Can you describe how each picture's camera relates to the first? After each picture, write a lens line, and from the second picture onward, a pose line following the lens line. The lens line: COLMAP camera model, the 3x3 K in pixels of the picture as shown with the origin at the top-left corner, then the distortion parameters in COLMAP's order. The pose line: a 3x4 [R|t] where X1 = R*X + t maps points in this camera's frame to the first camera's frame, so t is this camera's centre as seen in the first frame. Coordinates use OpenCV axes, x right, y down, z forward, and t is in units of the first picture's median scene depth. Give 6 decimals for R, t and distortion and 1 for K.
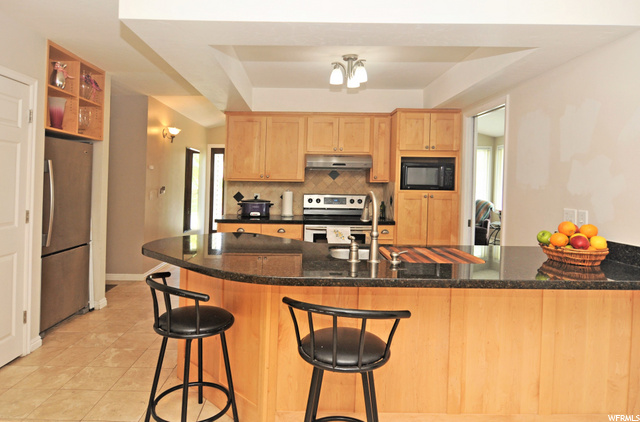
lens RADIAL K [[394.5, 0, 319.4], [0, 394.5, 188.0], [0, 0, 1]] dist [0.003880, -0.000094]
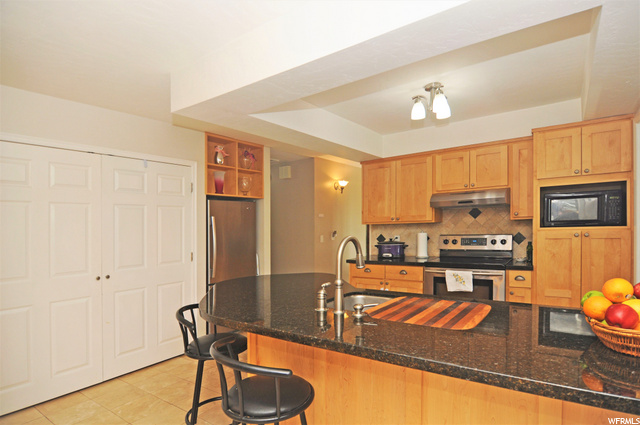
lens RADIAL K [[357.9, 0, 319.8], [0, 357.9, 227.5], [0, 0, 1]] dist [-0.004751, -0.001079]
pose [[0.812330, -0.035375, -0.582124, 0.263089], [0.033210, 0.999345, -0.014386, -0.000183], [0.582252, -0.007646, 0.812973, 0.131910]]
